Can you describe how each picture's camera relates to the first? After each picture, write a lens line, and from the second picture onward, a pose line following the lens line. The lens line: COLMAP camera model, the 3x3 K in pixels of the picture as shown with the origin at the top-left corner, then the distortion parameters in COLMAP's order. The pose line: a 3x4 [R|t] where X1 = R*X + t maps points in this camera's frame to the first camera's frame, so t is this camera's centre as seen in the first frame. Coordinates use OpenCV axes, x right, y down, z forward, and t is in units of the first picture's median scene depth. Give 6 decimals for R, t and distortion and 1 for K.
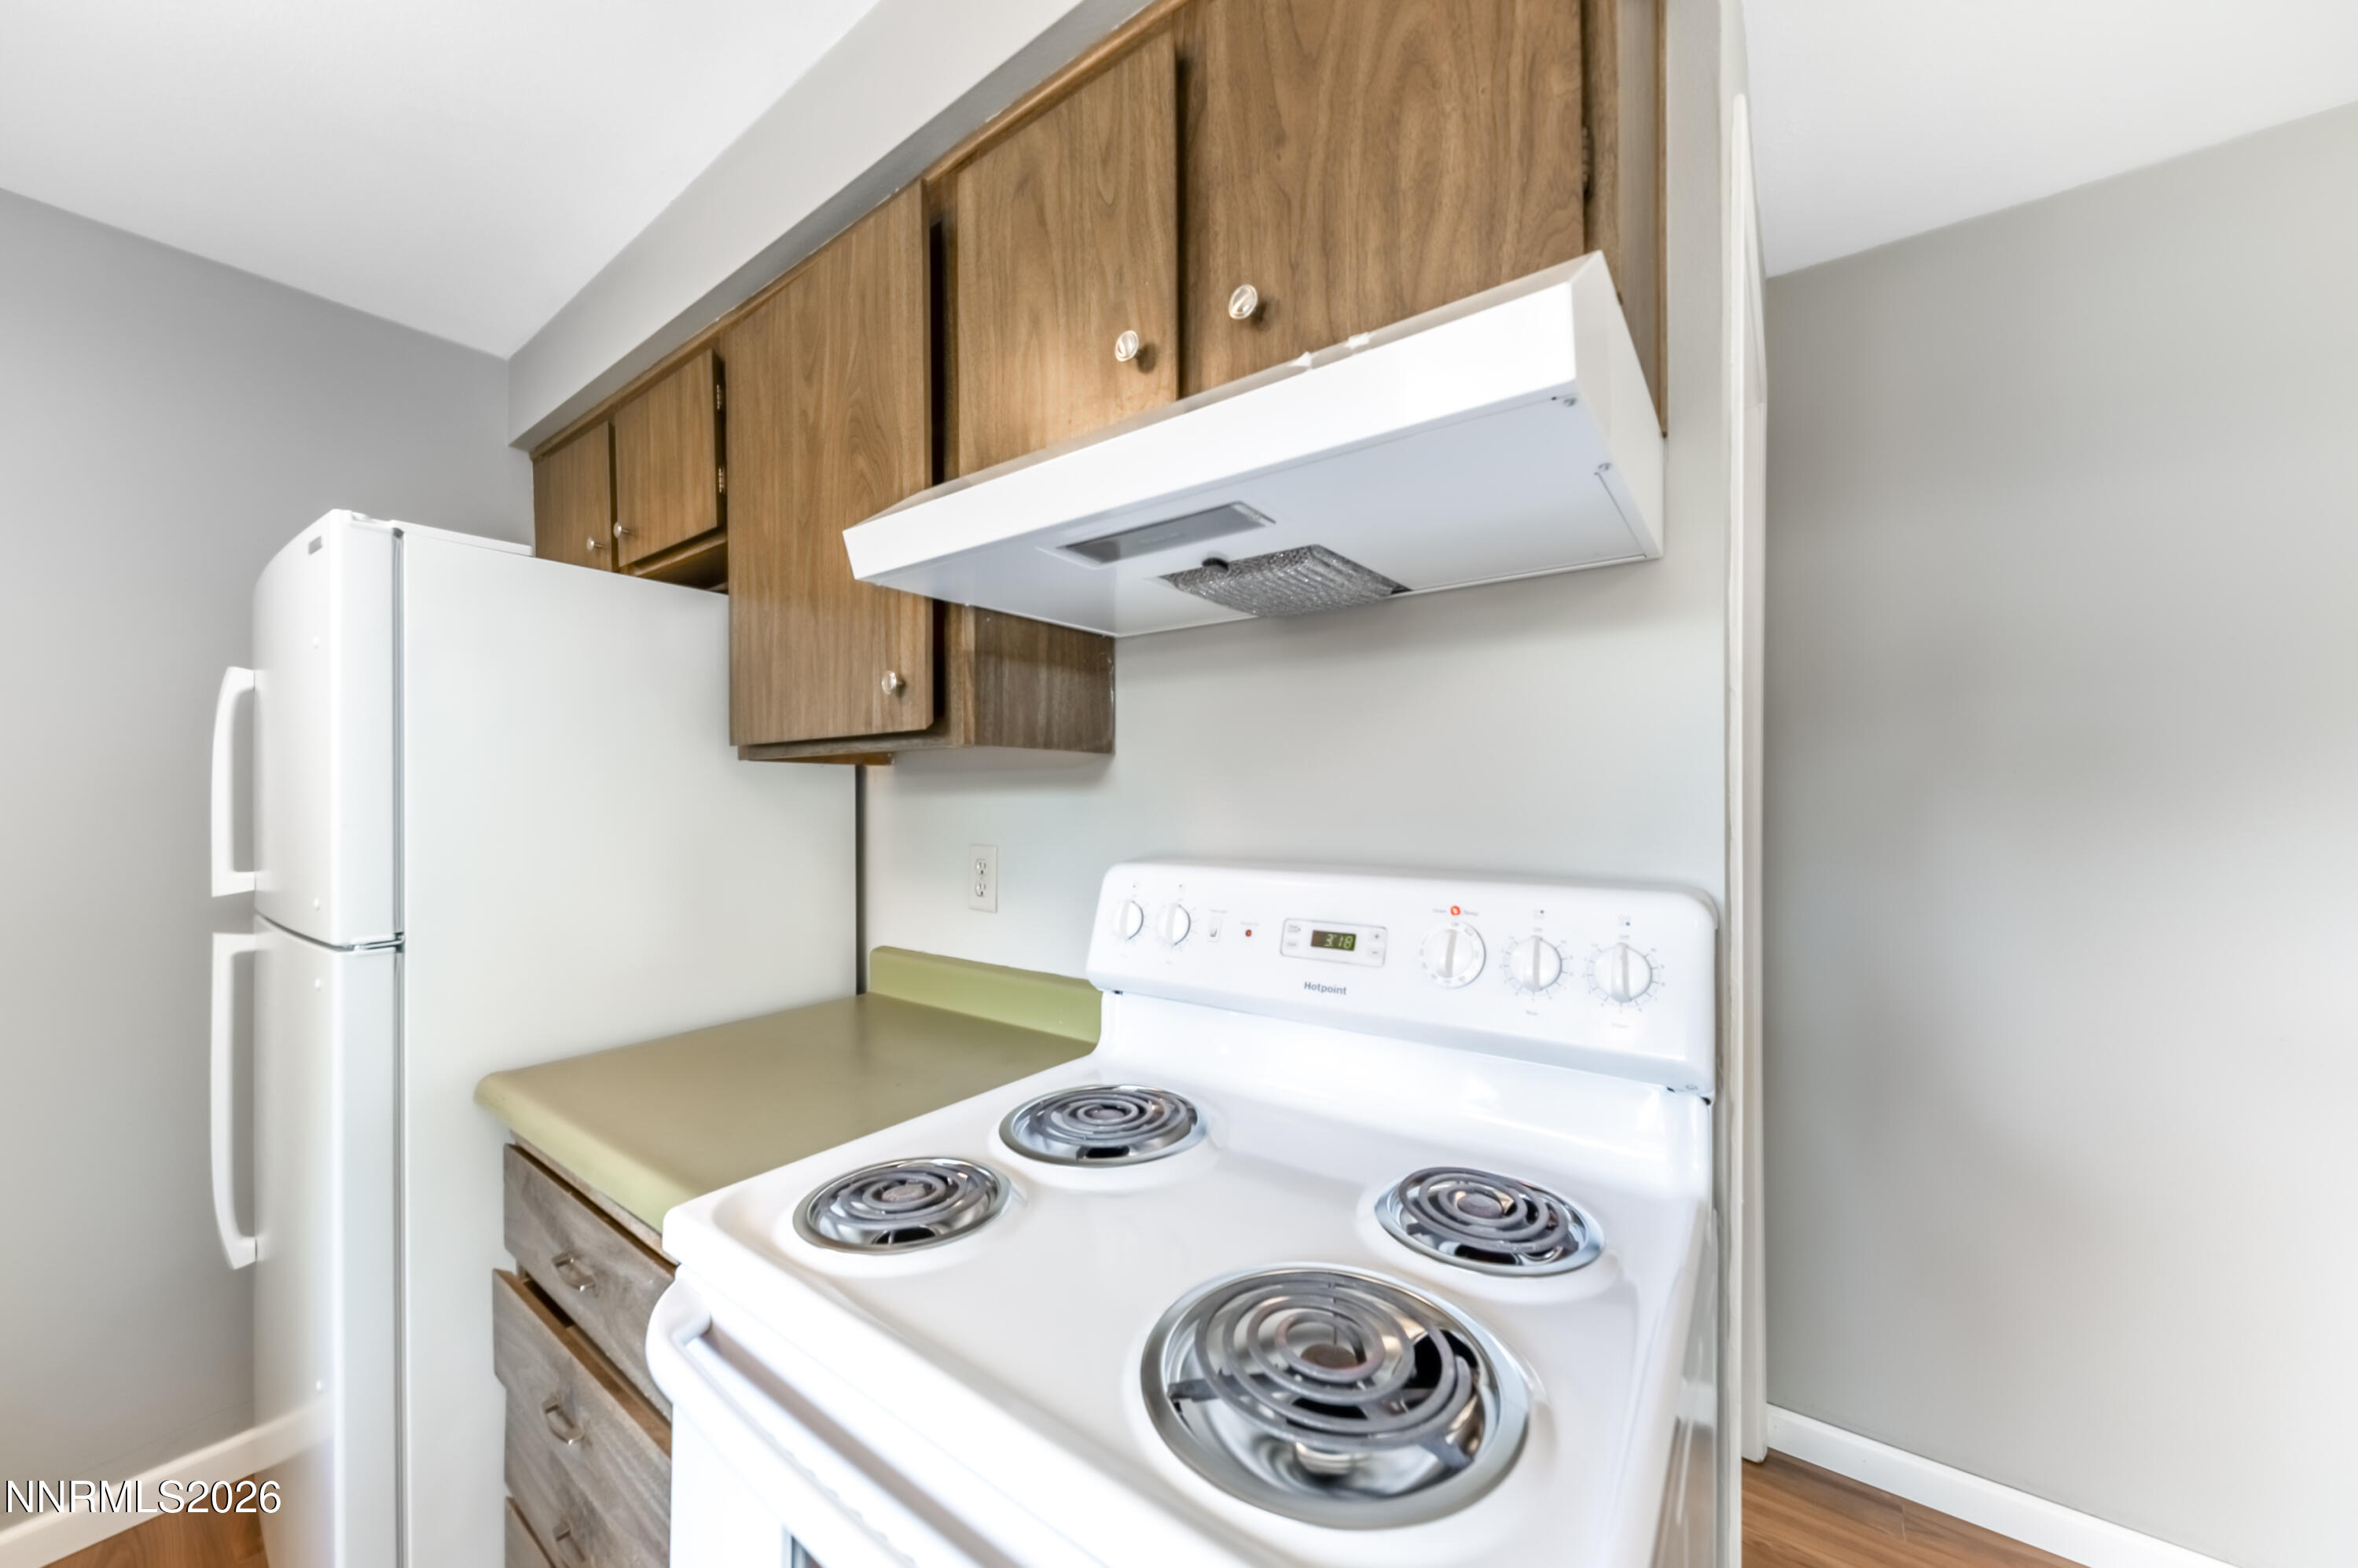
lens RADIAL K [[845.1, 0, 1189.4], [0, 845.1, 801.6], [0, 0, 1]] dist [0.000221, -0.000091]
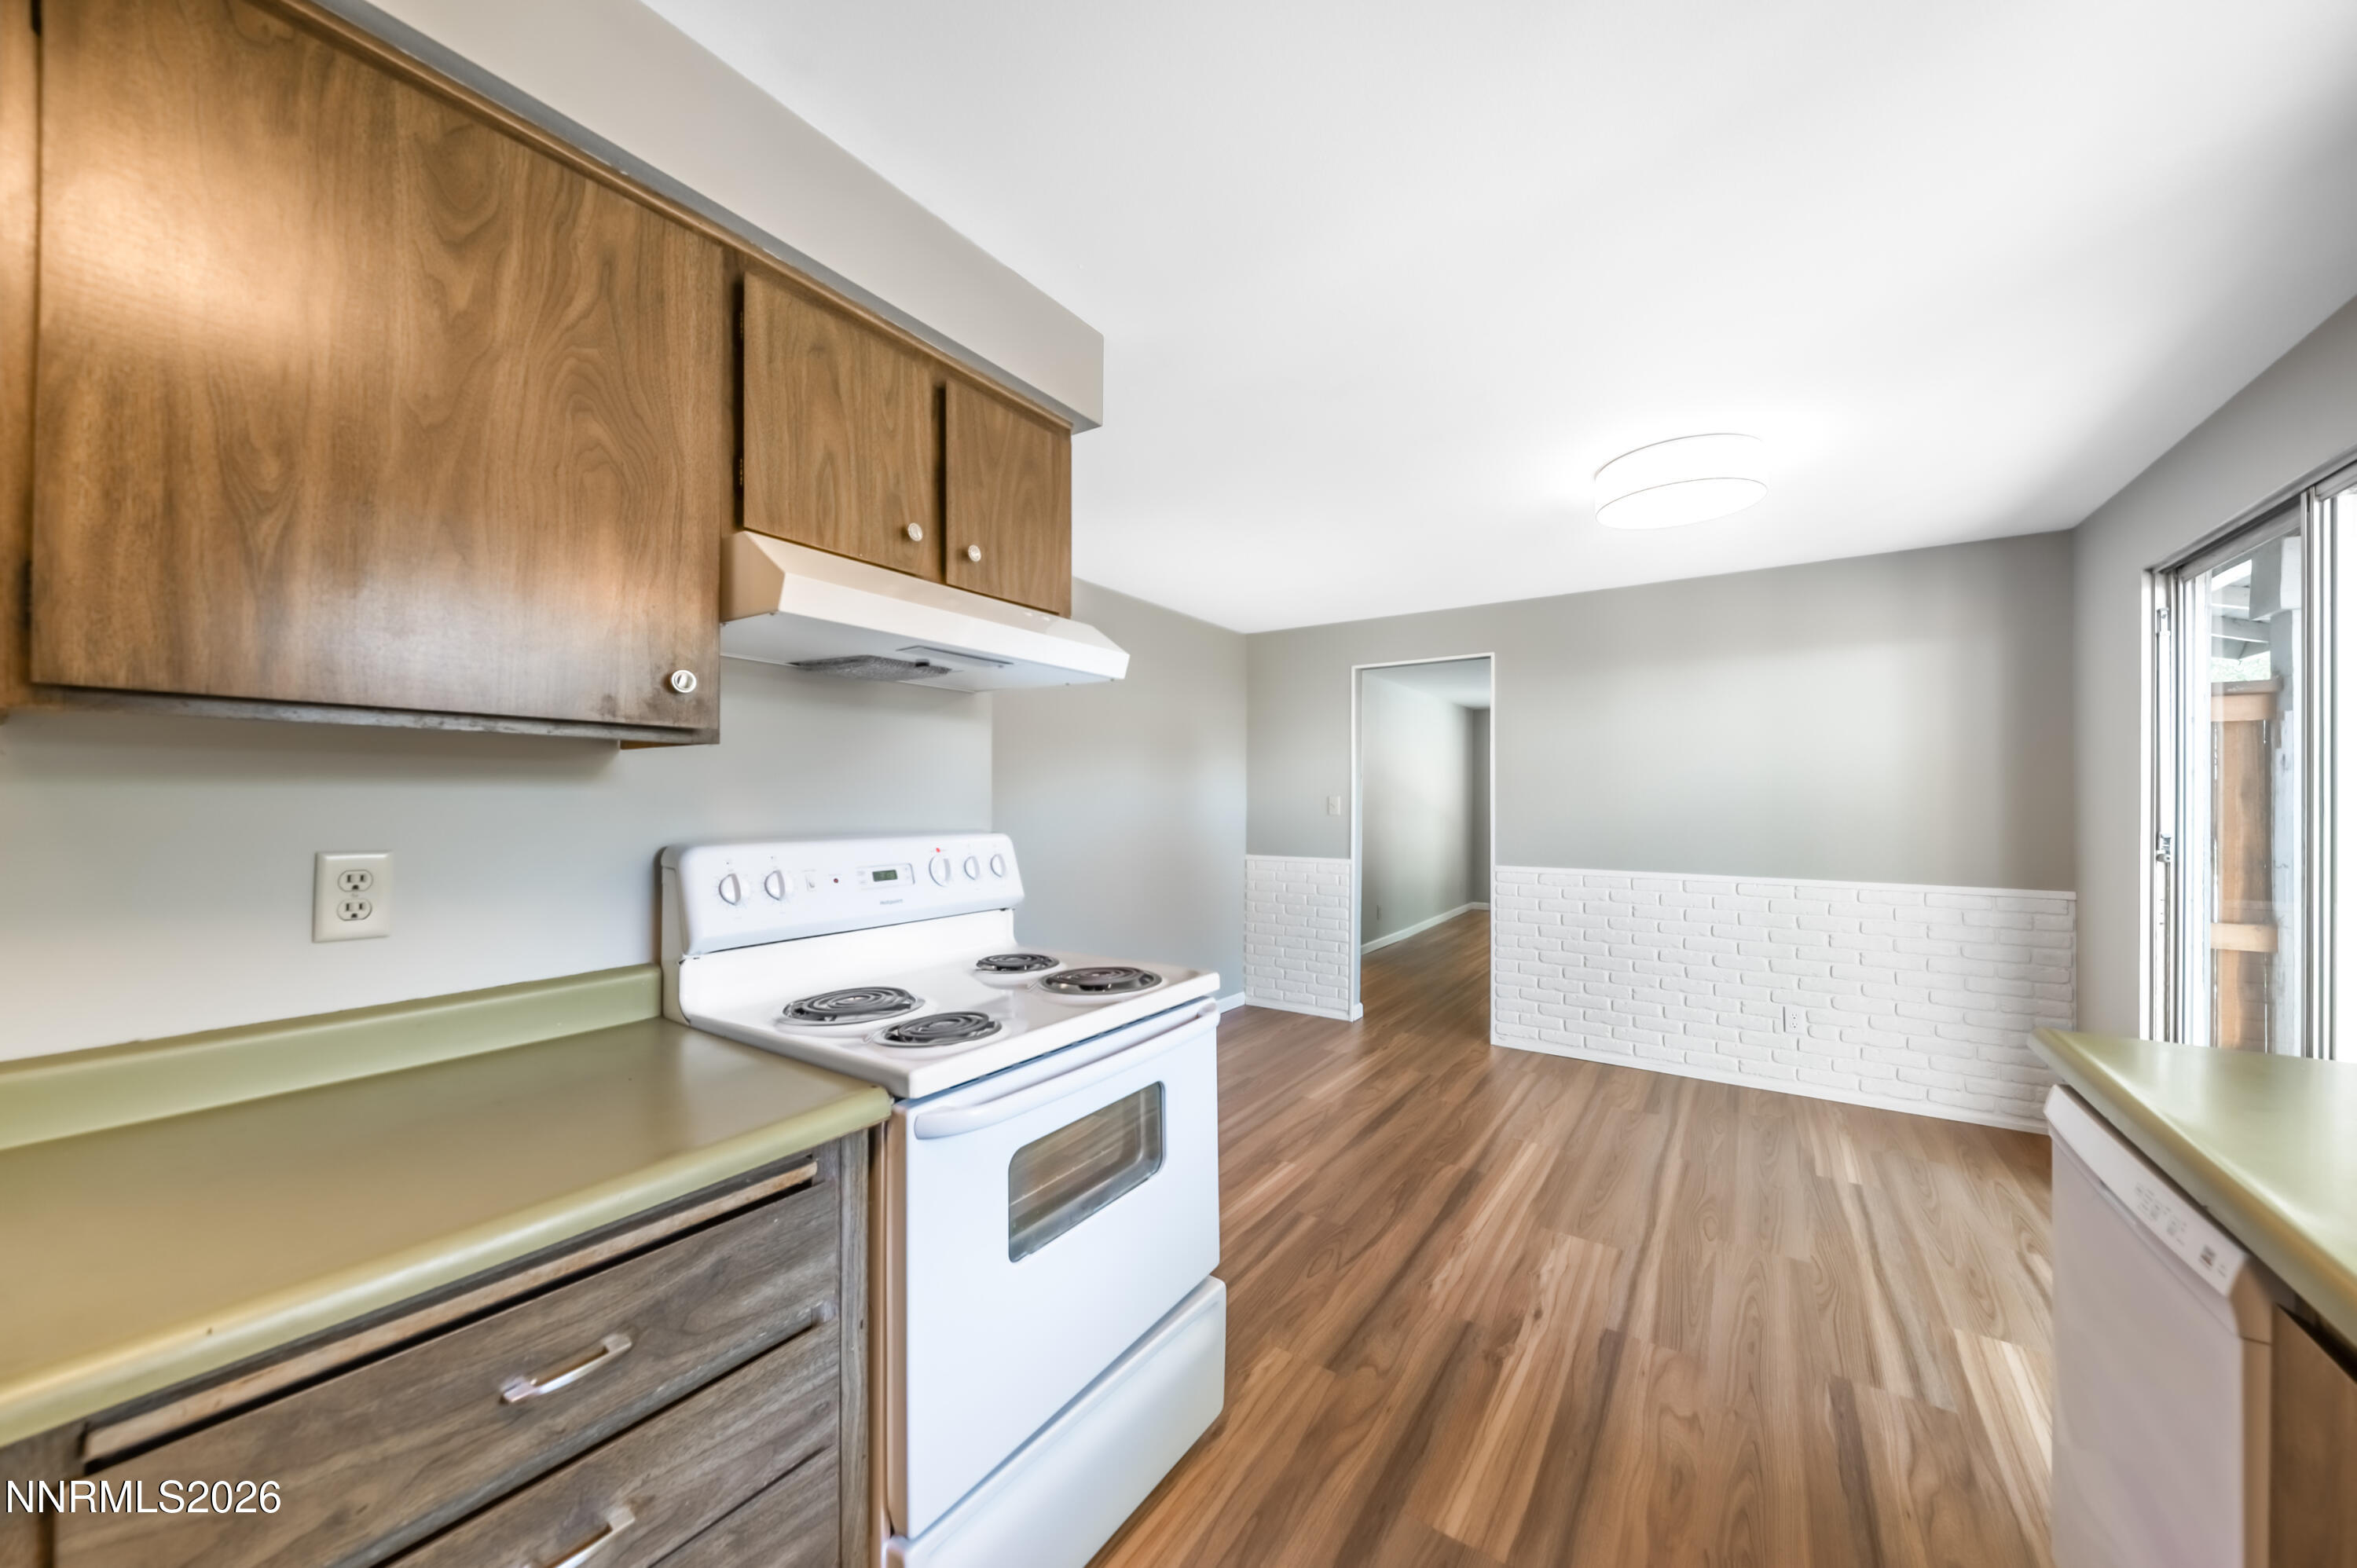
lens RADIAL K [[797.2, 0, 1174.9], [0, 797.2, 798.4], [0, 0, 1]] dist [0.000058, -0.000064]
pose [[-0.031946, 0.002429, 0.999487, -1.310370], [0.001655, 0.999996, -0.002377, 0.010372], [-0.999488, 0.001578, -0.031950, 0.393795]]
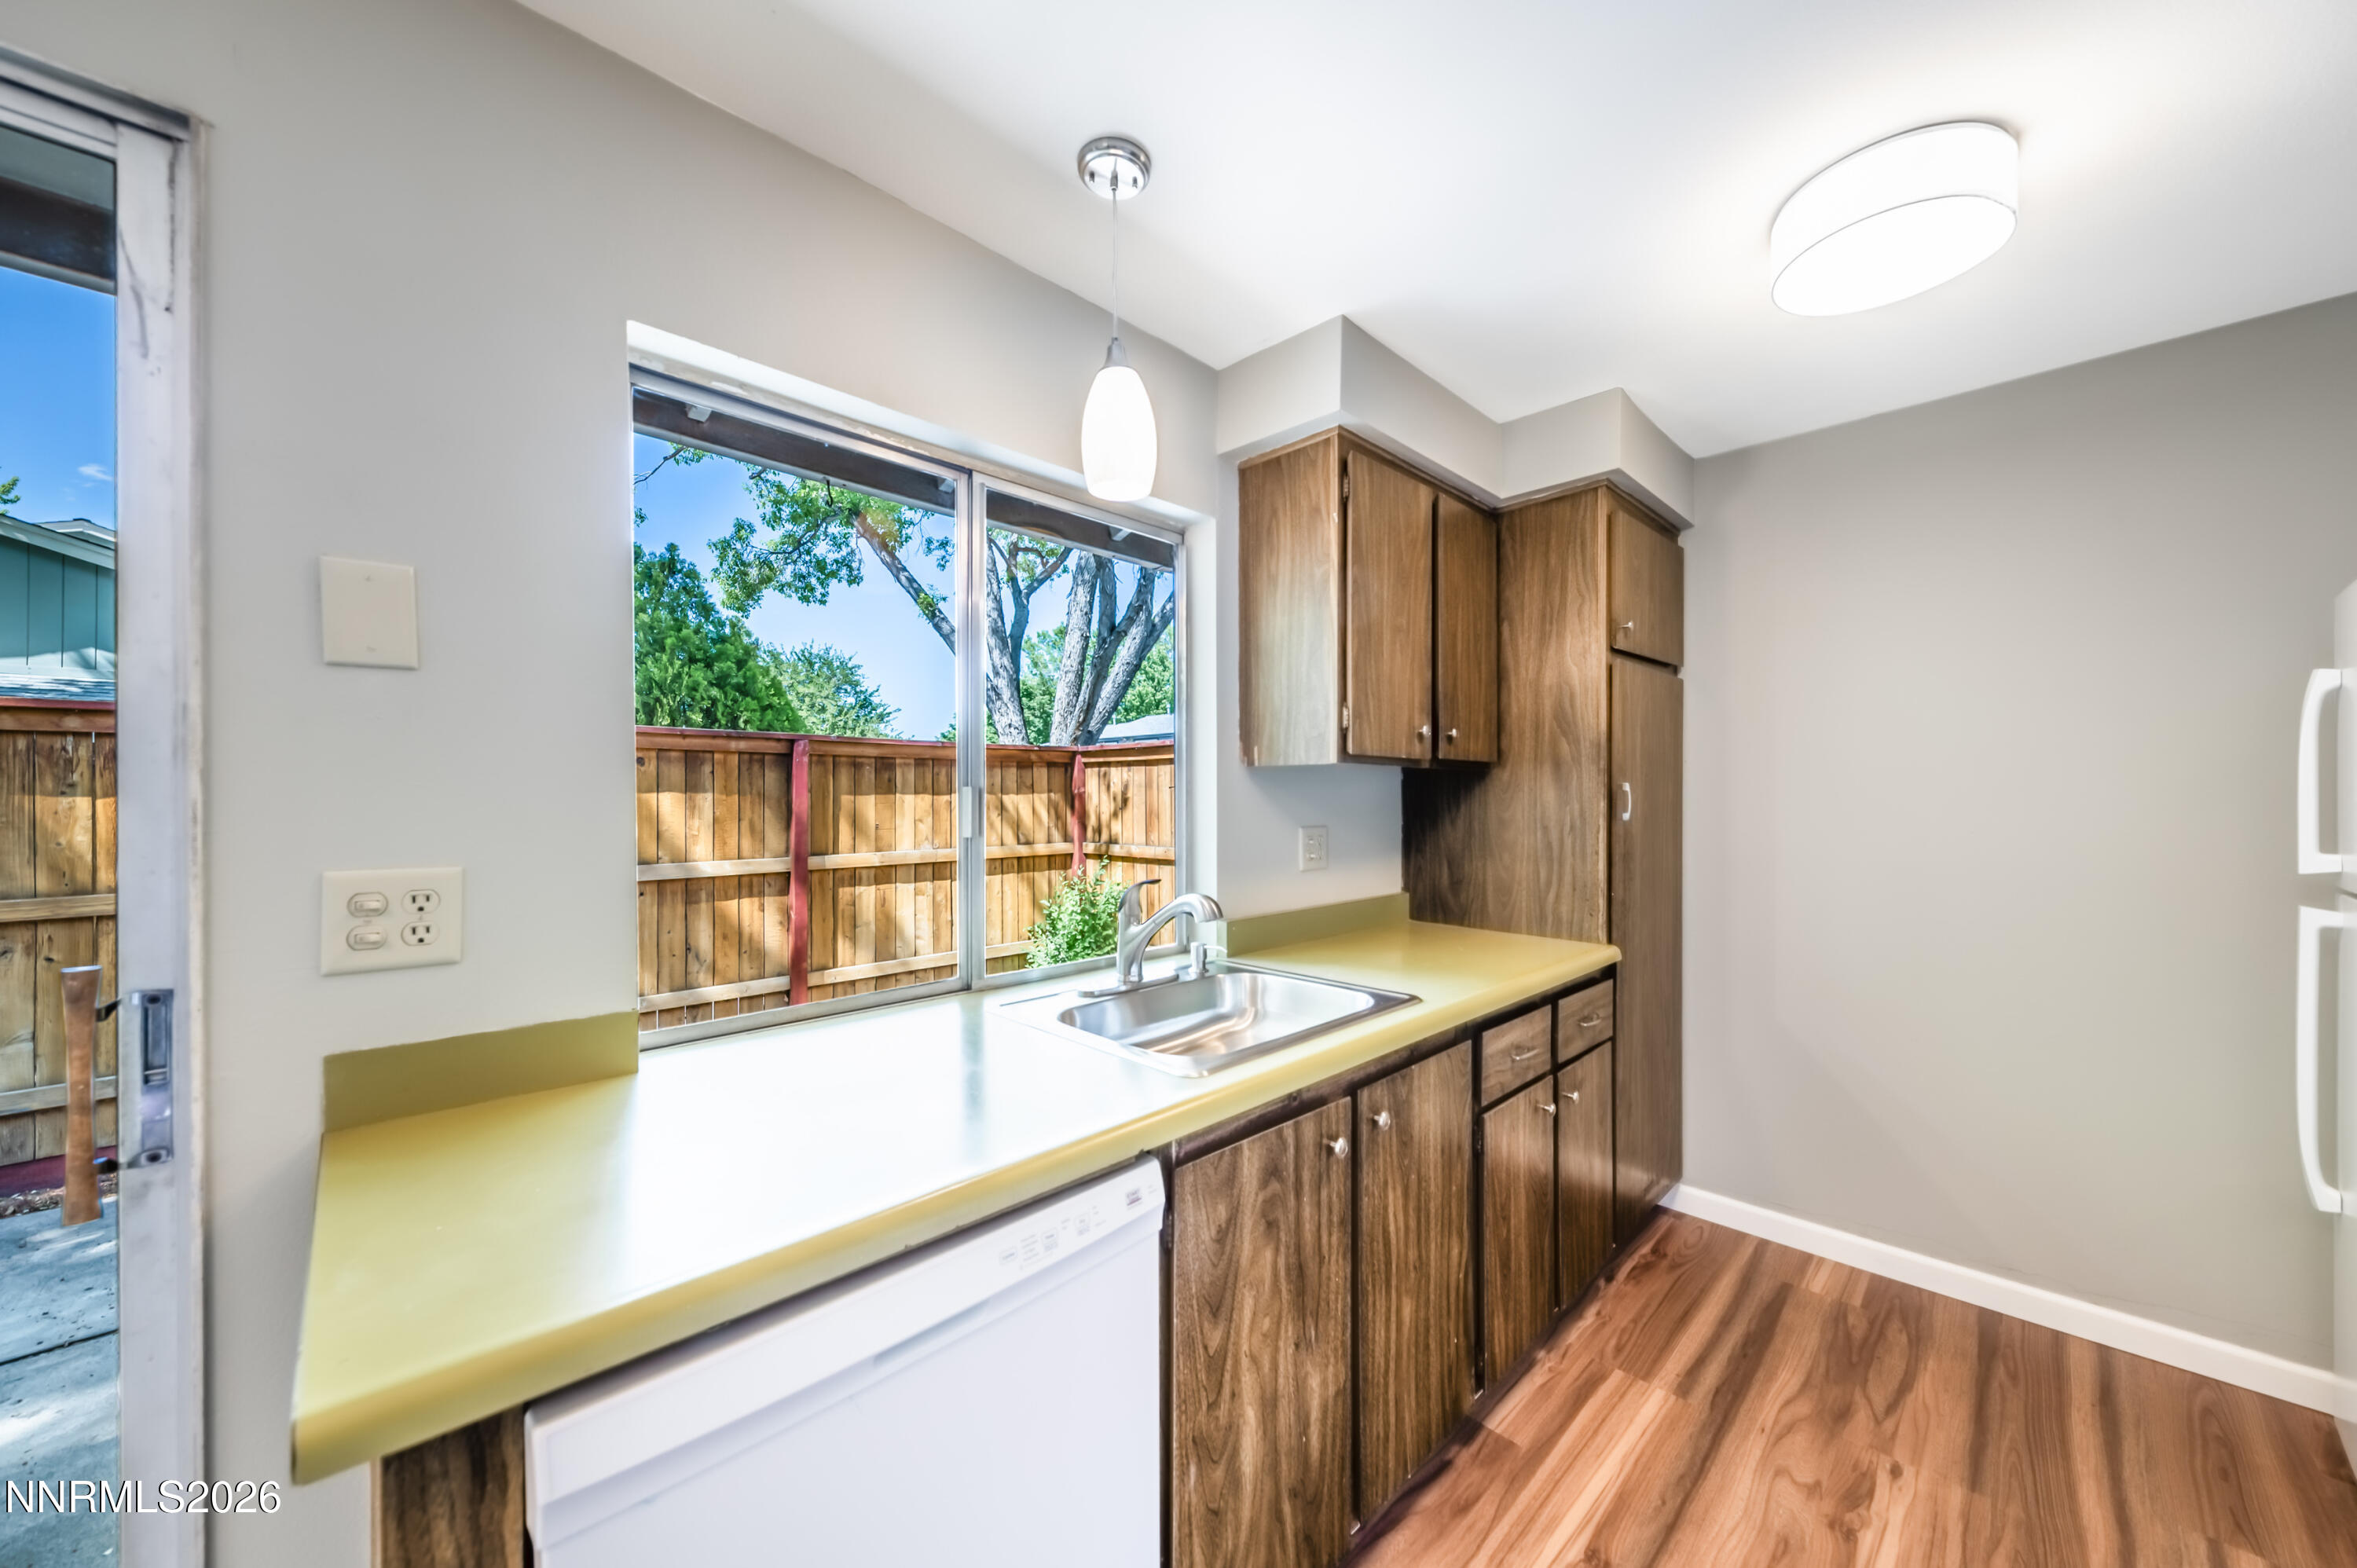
lens RADIAL K [[821.6, 0, 1179.6], [0, 821.6, 792.3], [0, 0, 1]] dist [0.006101, -0.003781]
pose [[-0.147167, 0.000292, -0.989112, 0.178431], [-0.001769, 0.999998, 0.000559, 0.007074], [0.989110, 0.001832, -0.147166, -0.380431]]
